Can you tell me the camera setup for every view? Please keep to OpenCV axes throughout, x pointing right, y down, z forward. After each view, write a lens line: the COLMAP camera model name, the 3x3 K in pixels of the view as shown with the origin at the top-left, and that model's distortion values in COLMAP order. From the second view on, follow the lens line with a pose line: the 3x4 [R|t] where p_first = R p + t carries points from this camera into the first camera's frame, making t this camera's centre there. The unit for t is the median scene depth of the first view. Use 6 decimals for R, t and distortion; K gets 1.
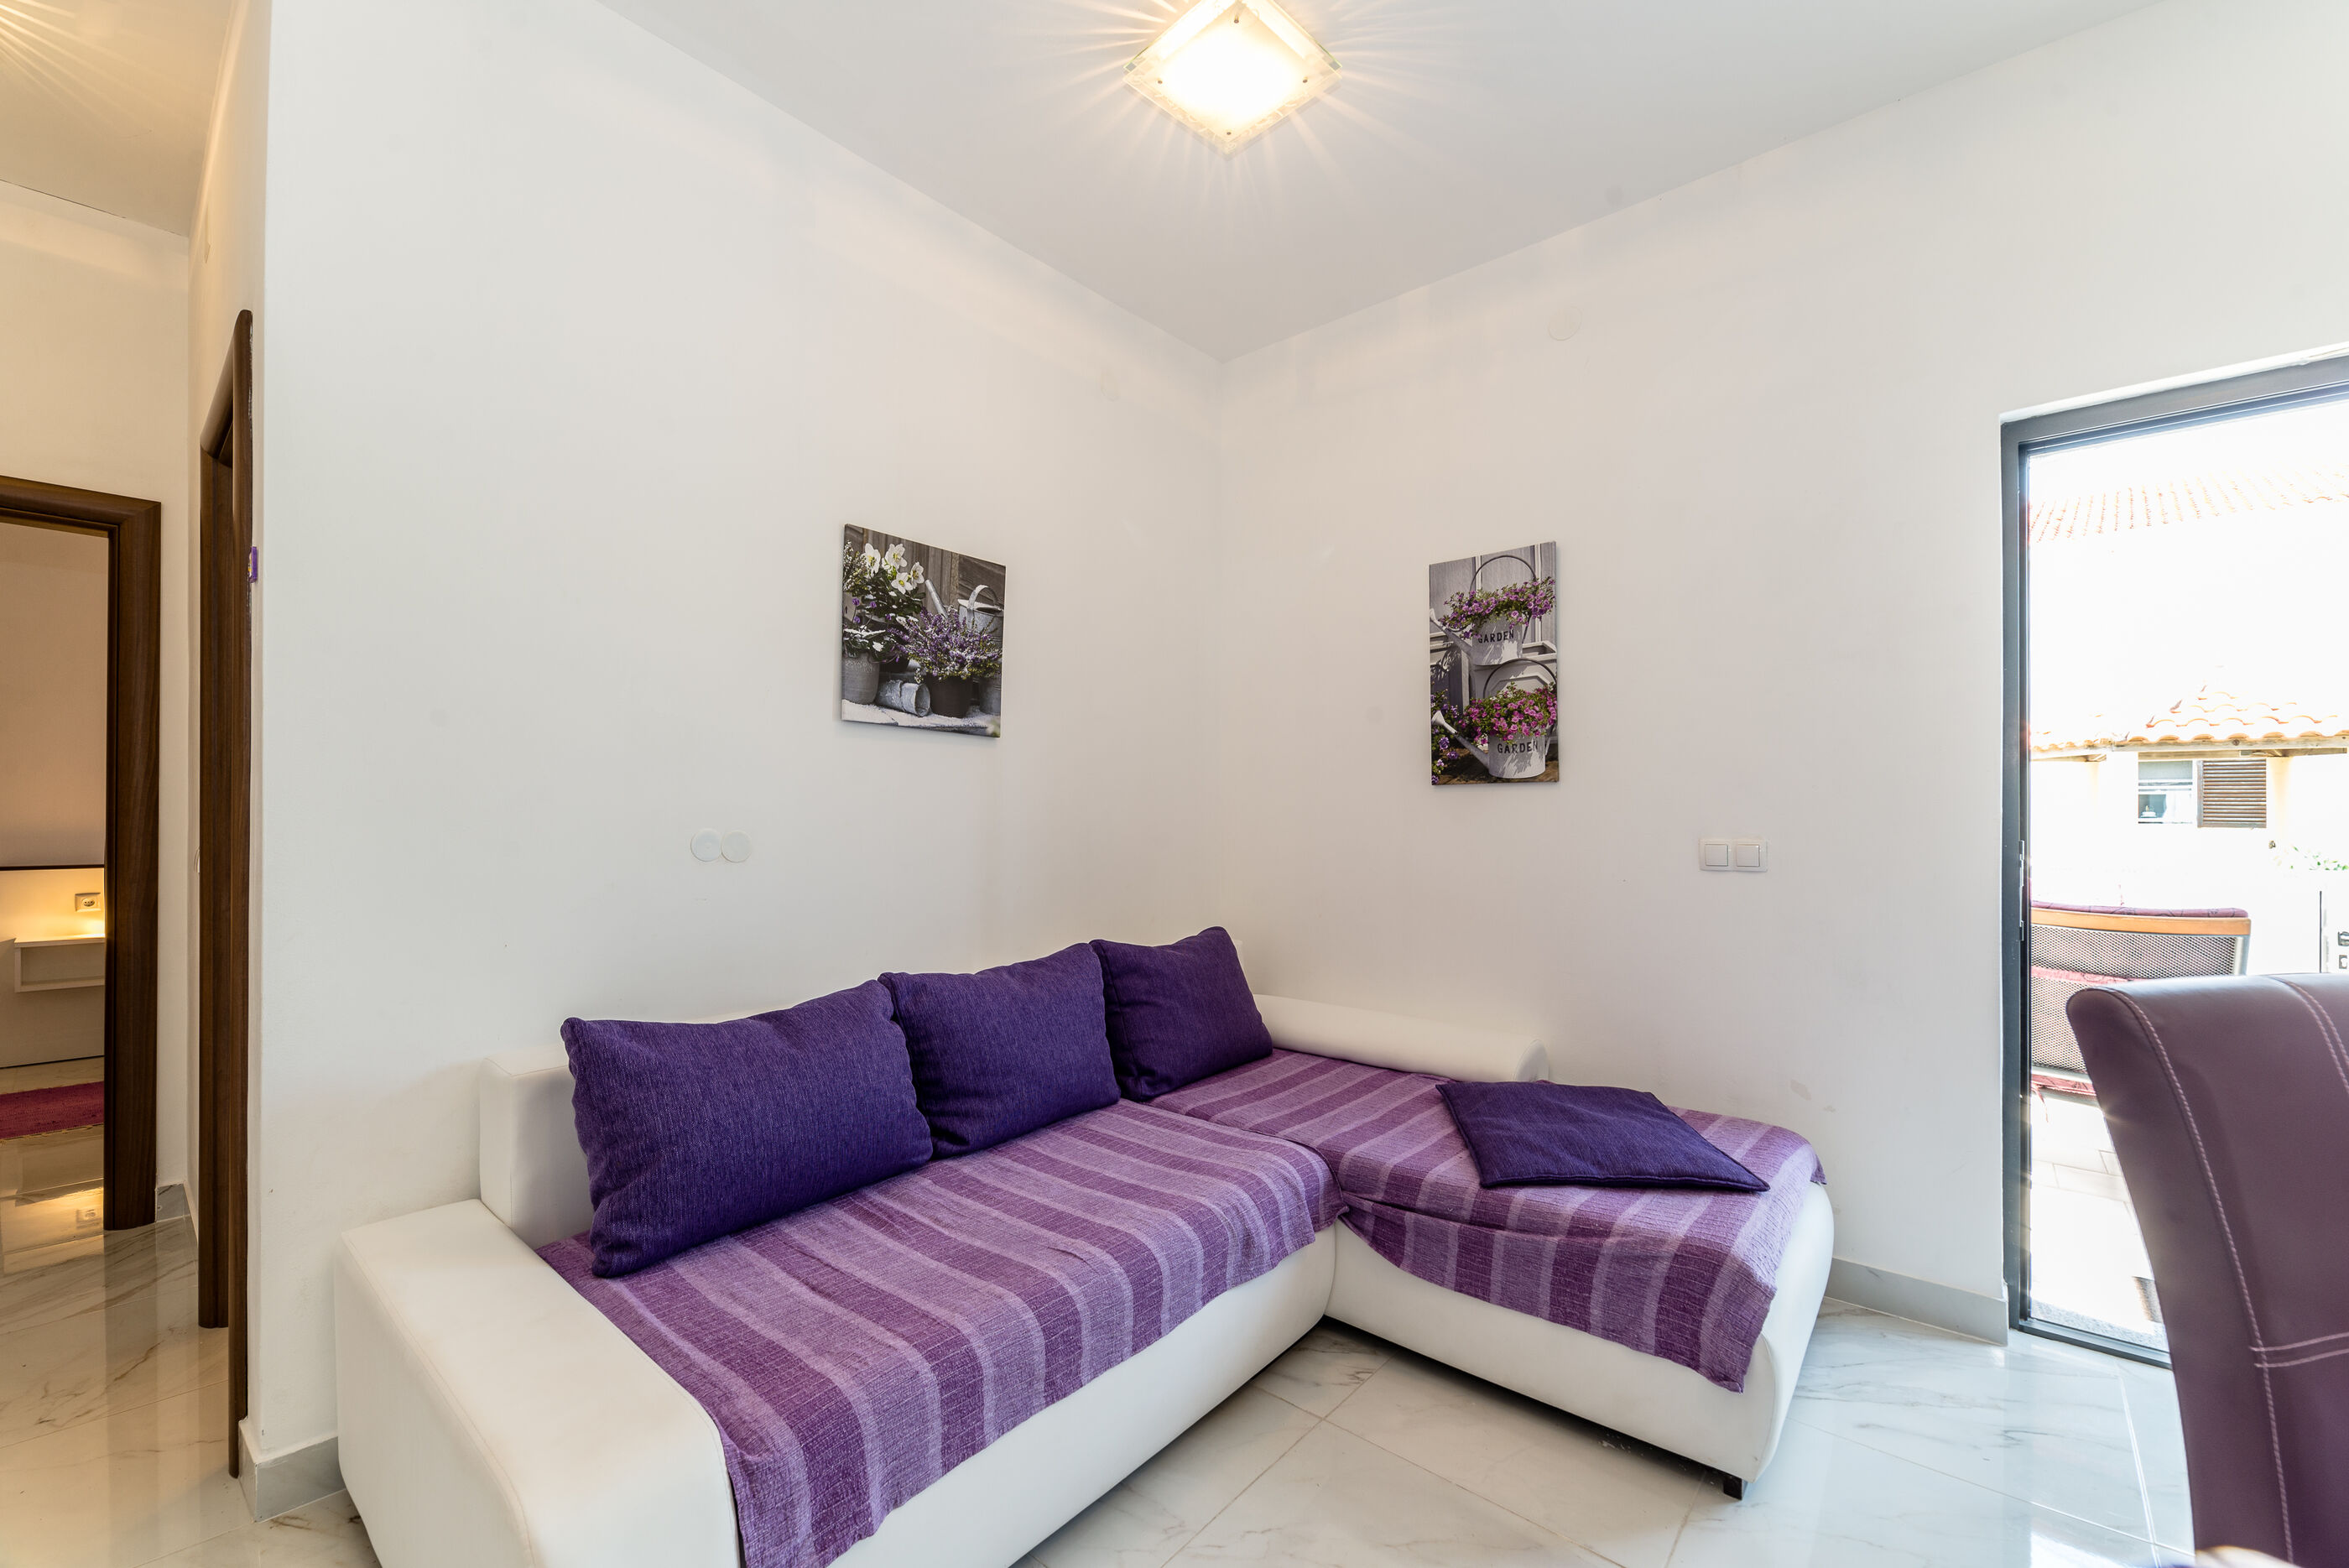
lens RADIAL K [[932.6, 0, 1181.1], [0, 932.6, 813.9], [0, 0, 1]] dist [-0.003166, -0.000117]
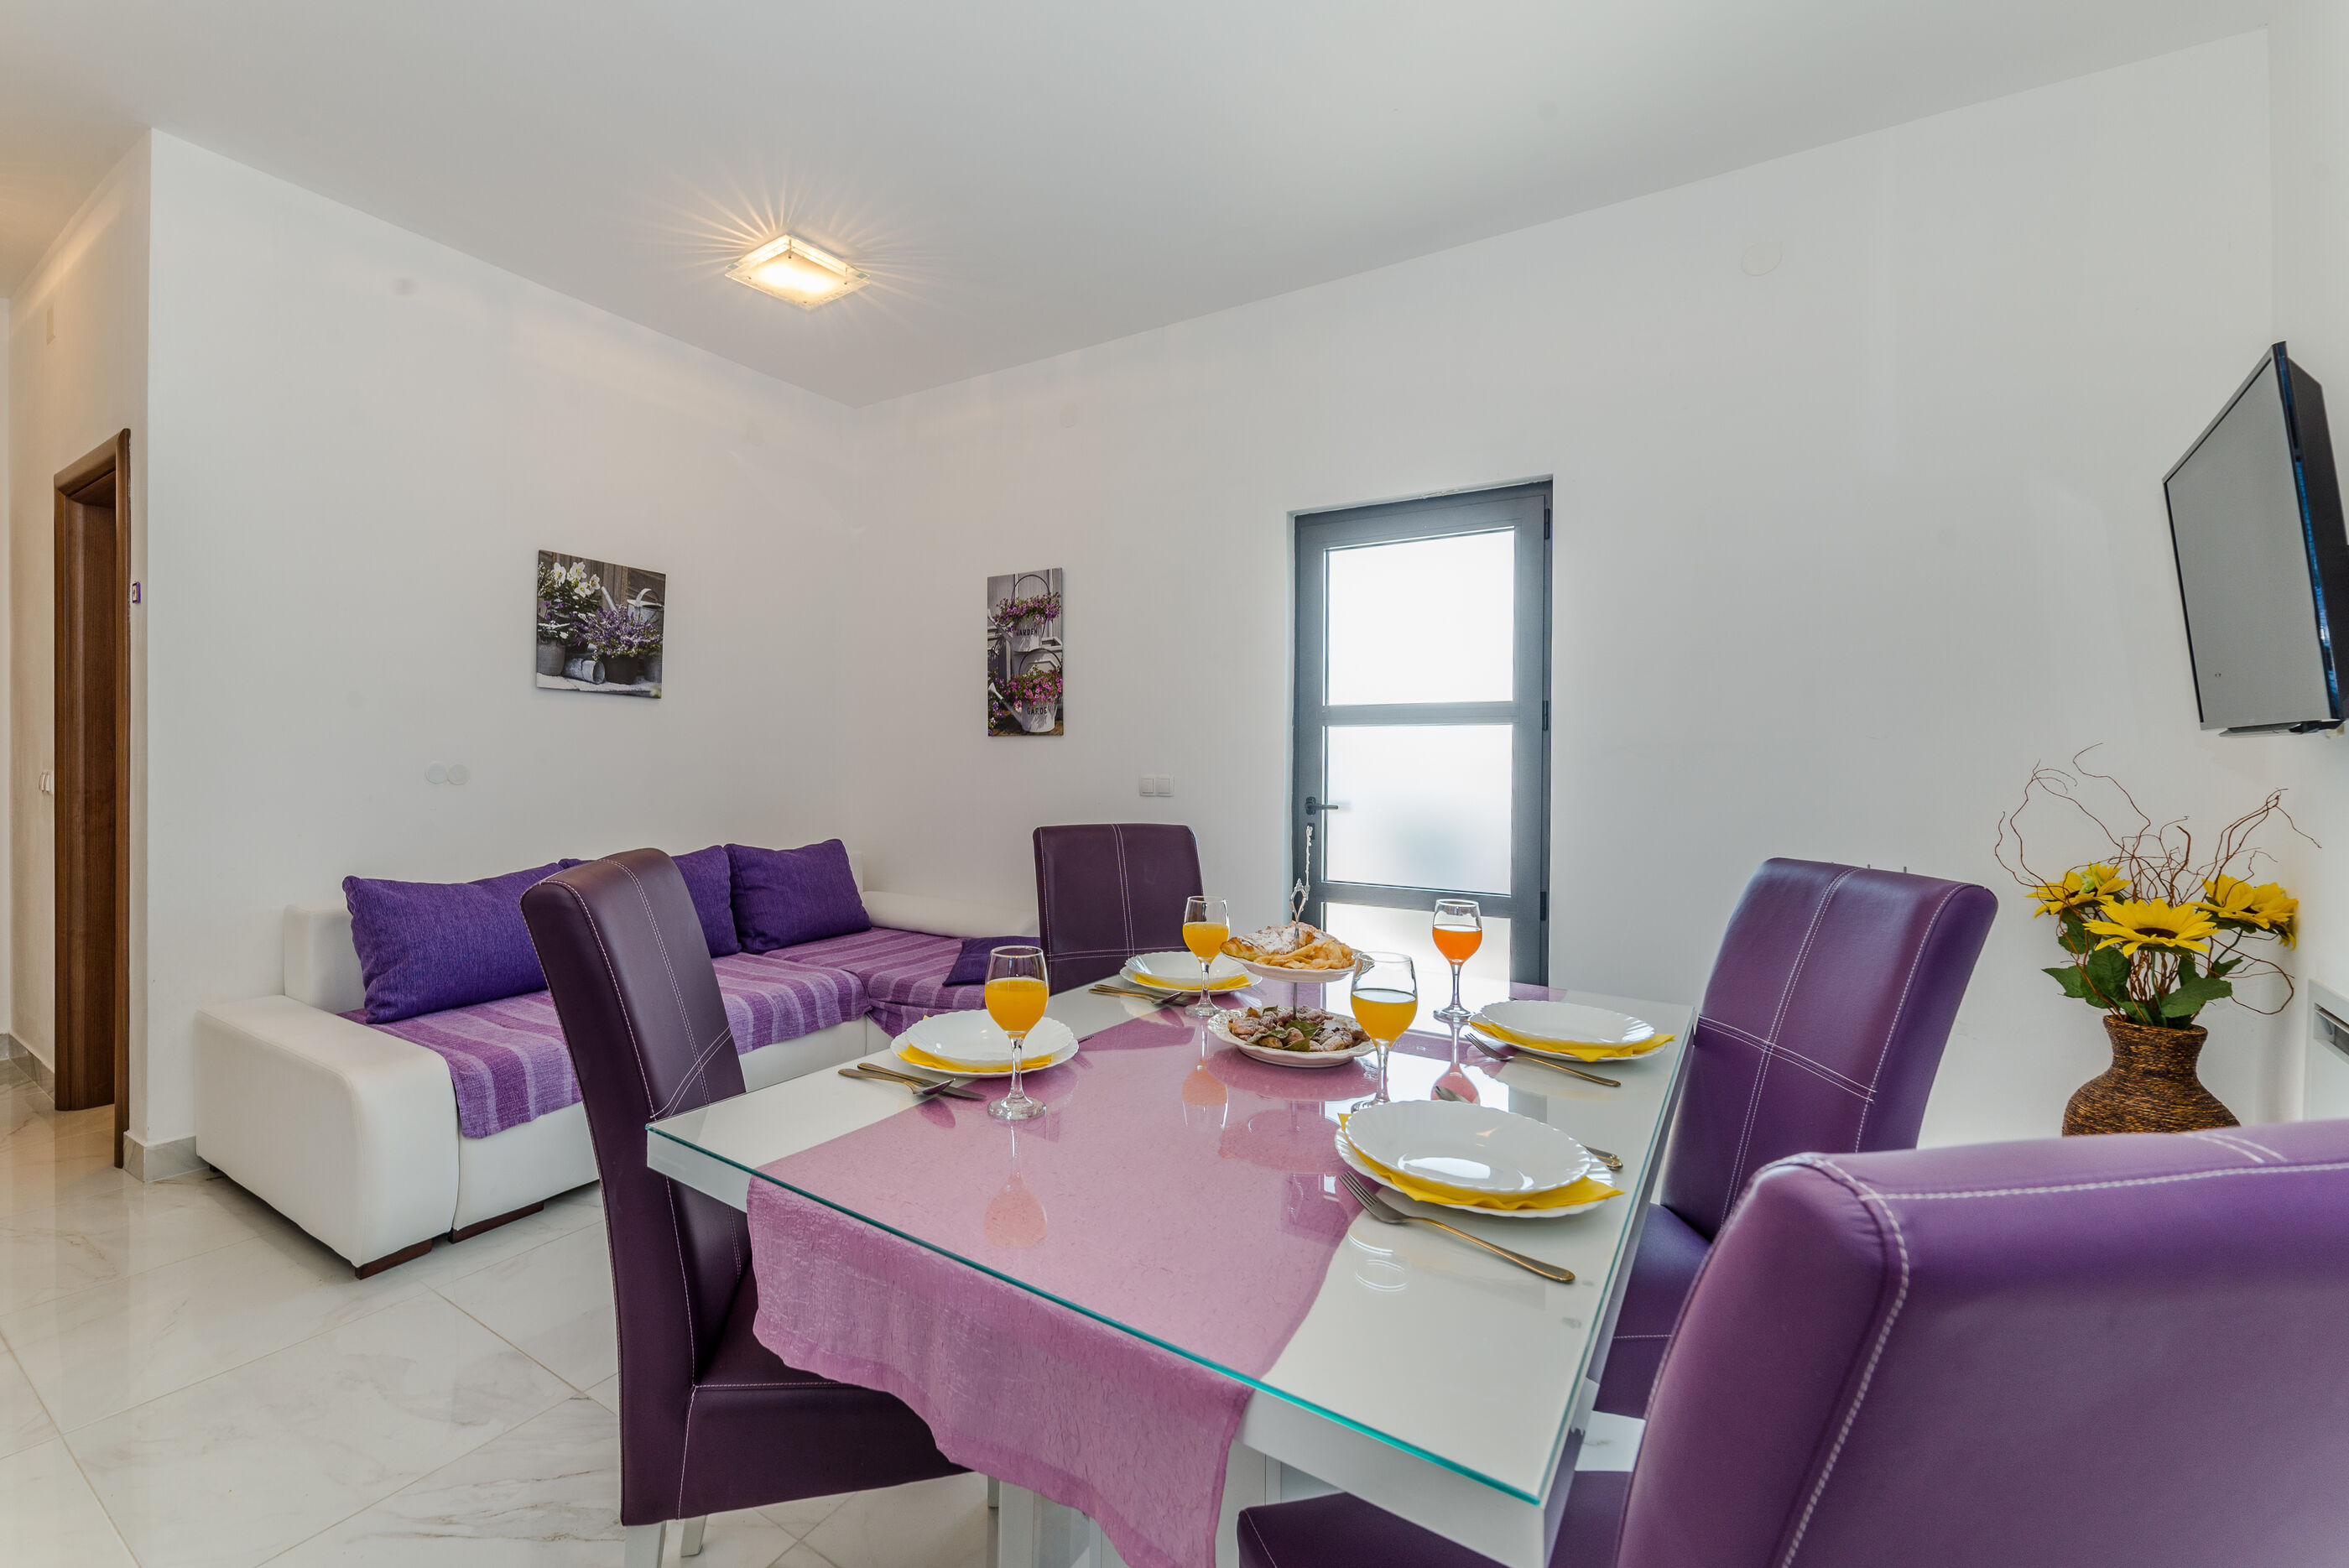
lens RADIAL K [[957.9, 0, 1047.1], [0, 957.9, 770.1], [0, 0, 1]] dist [0.000734, 0.000065]
pose [[0.994709, 0.007379, 0.102472, 0.247743], [-0.008715, 0.999883, 0.012593, 0.001250], [-0.102367, -0.013420, 0.994656, -0.507567]]
